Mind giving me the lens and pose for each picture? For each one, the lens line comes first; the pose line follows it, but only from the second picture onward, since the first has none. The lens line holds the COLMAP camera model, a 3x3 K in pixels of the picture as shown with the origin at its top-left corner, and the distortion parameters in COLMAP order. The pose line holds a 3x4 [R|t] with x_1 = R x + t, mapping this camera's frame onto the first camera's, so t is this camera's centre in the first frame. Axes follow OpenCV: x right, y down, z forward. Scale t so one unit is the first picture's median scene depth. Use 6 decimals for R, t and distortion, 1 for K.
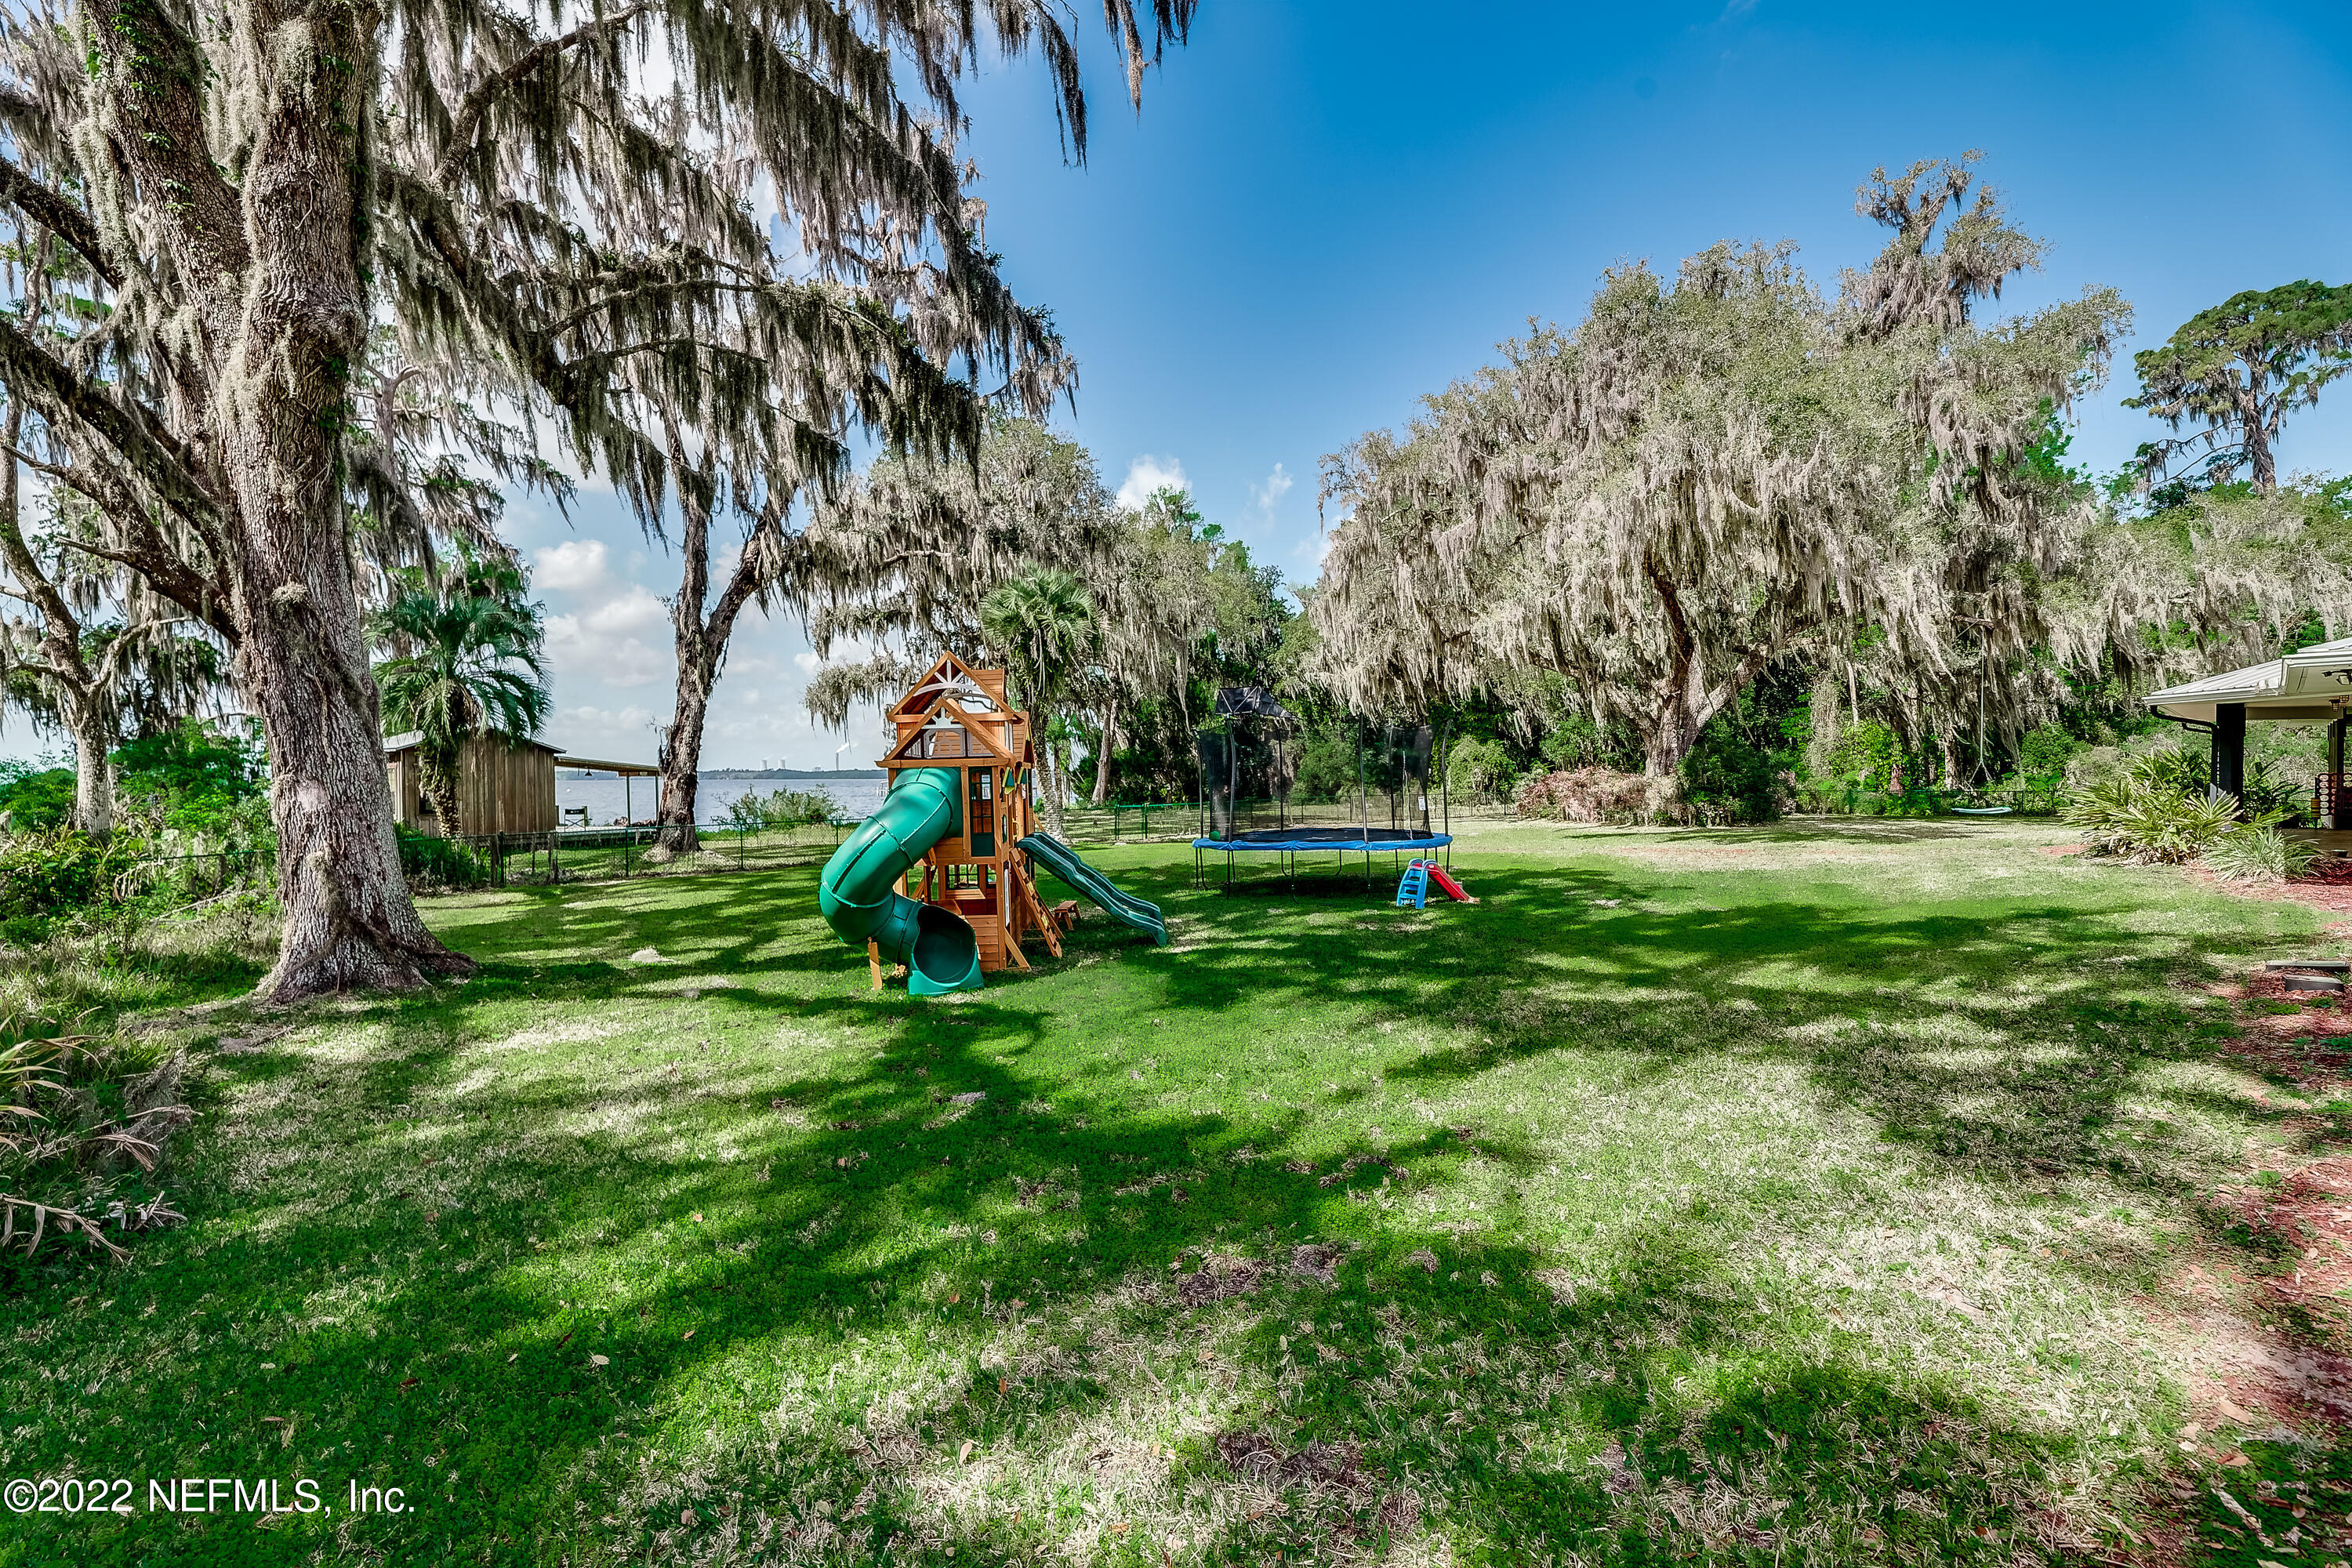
lens RADIAL K [[950.7, 0, 1176.0], [0, 950.7, 784.0], [0, 0, 1]] dist [0.000040, -0.000211]
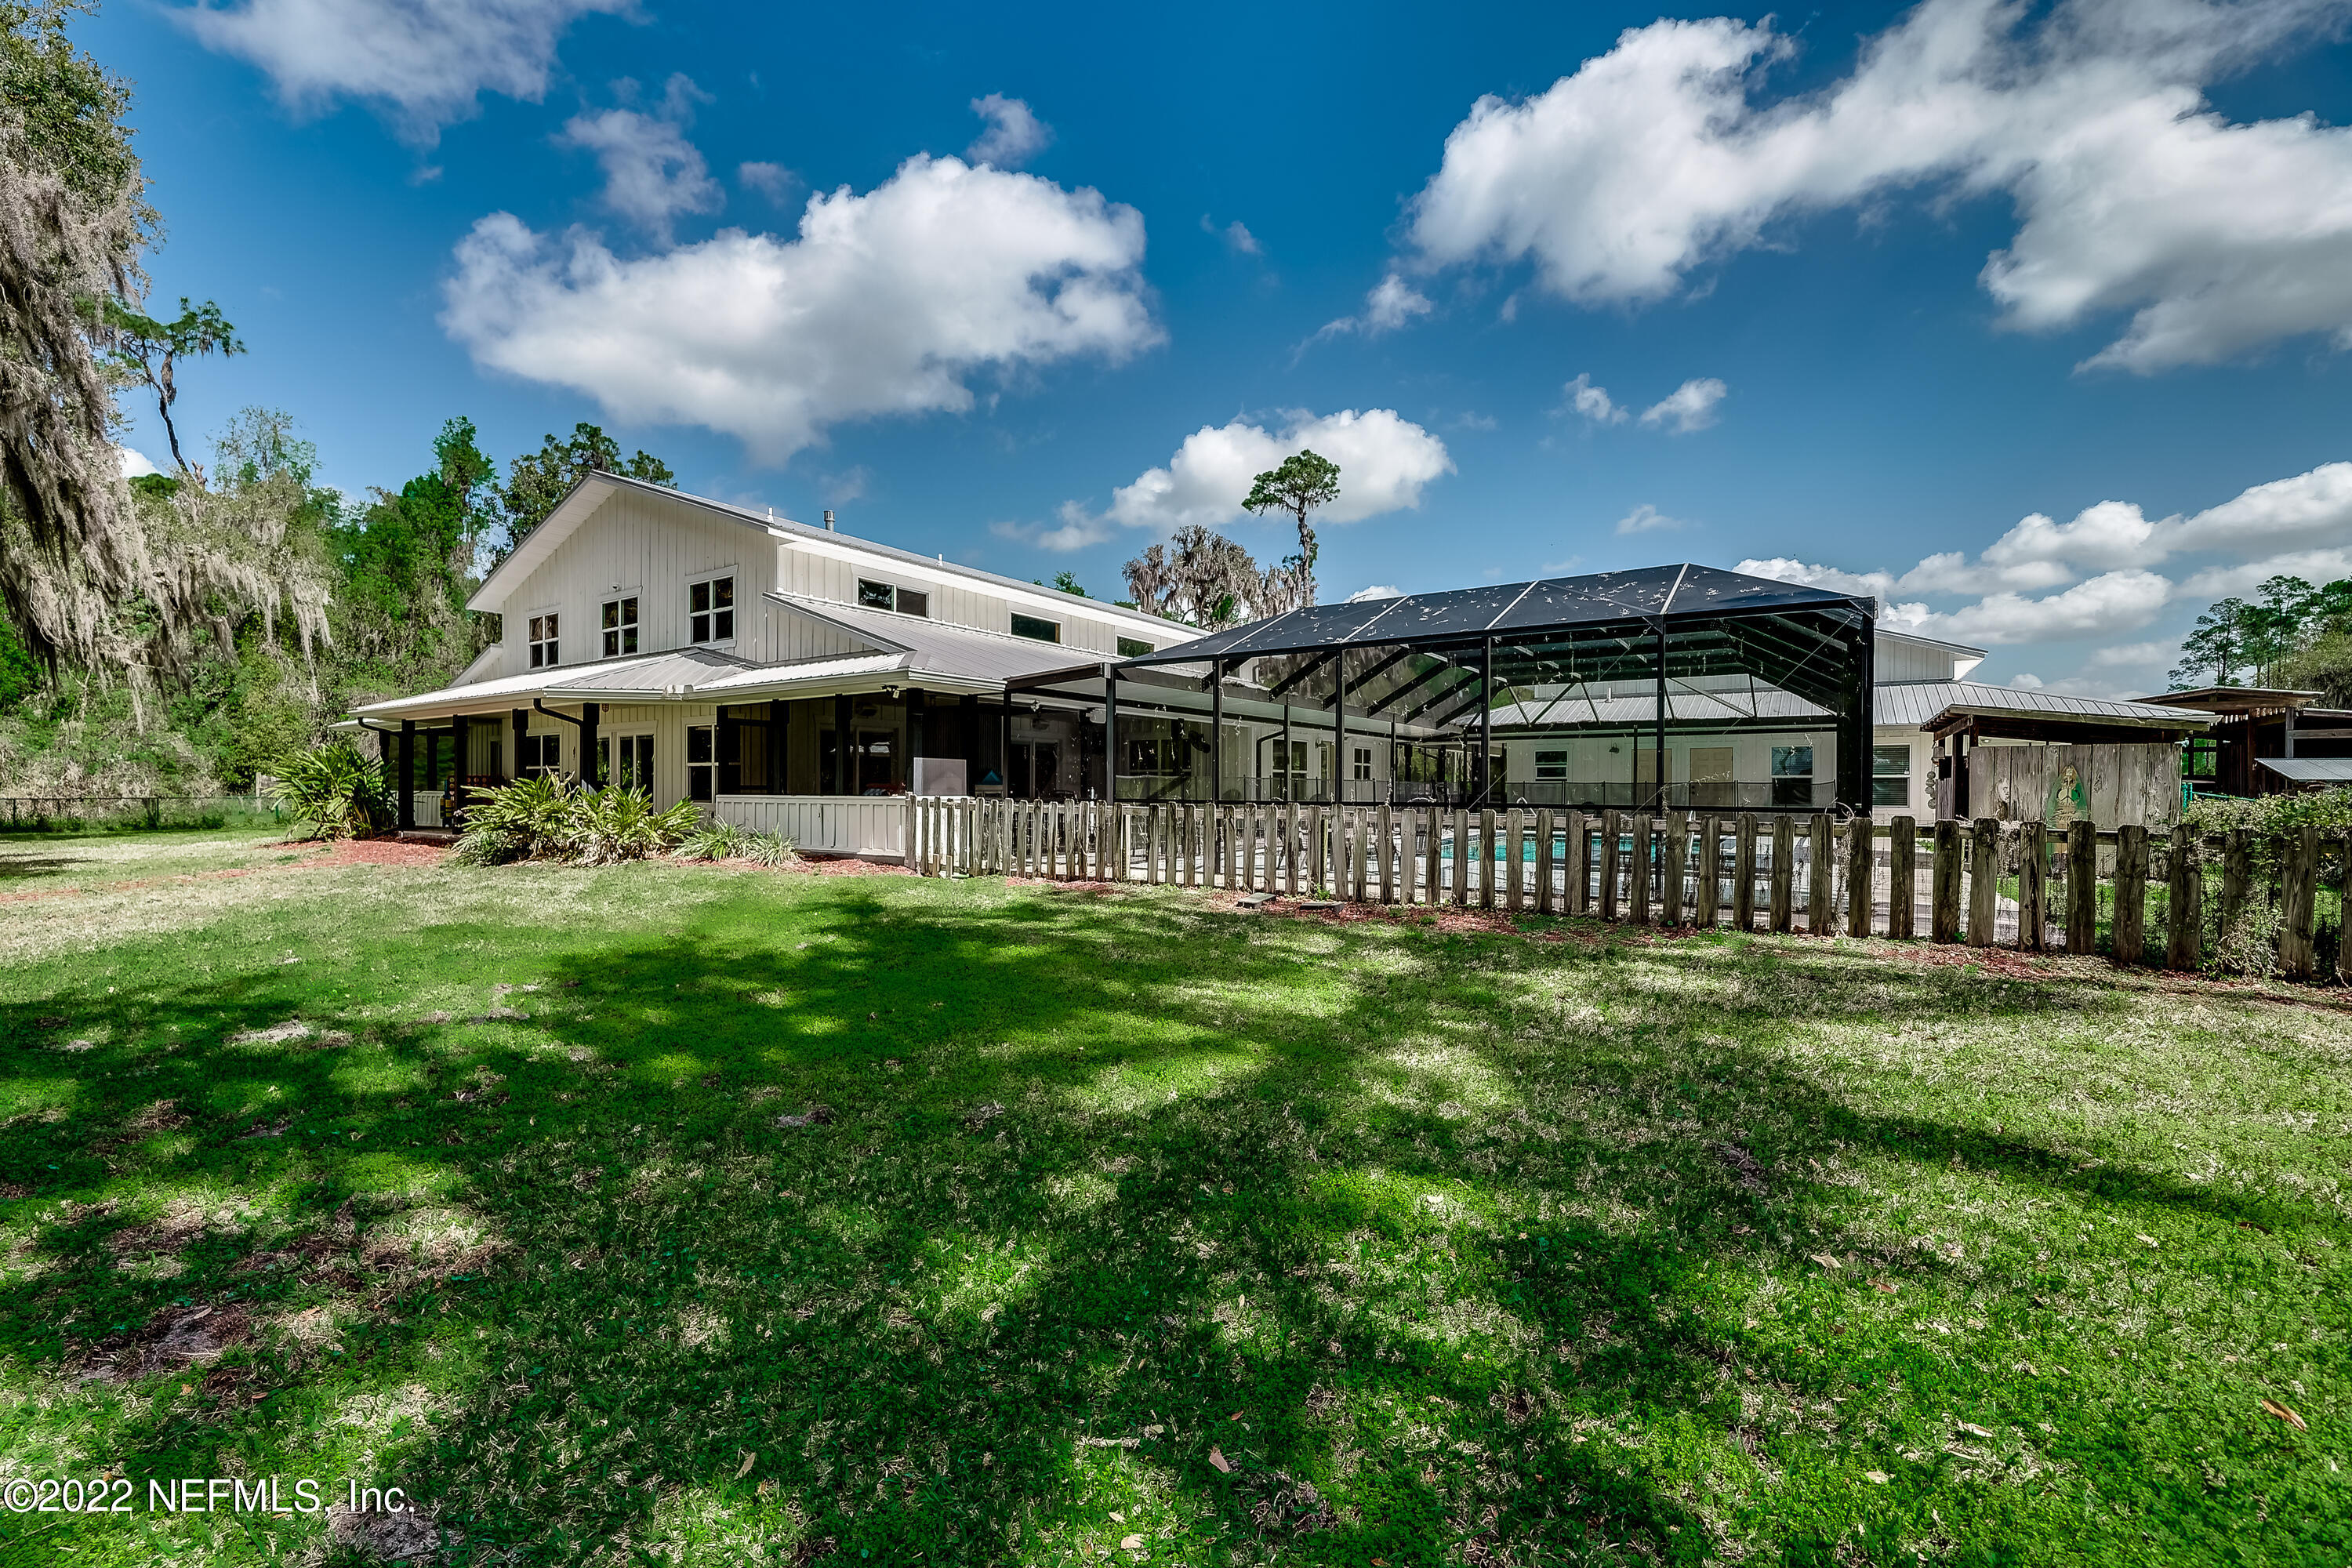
lens RADIAL K [[949.2, 0, 1172.8], [0, 949.2, 794.3], [0, 0, 1]] dist [0.001329, 0.000182]
pose [[-0.282727, 0.000706, 0.959200, -0.039902], [0.005641, 0.999984, 0.000927, 0.010298], [-0.959184, 0.005673, -0.282726, 0.400240]]
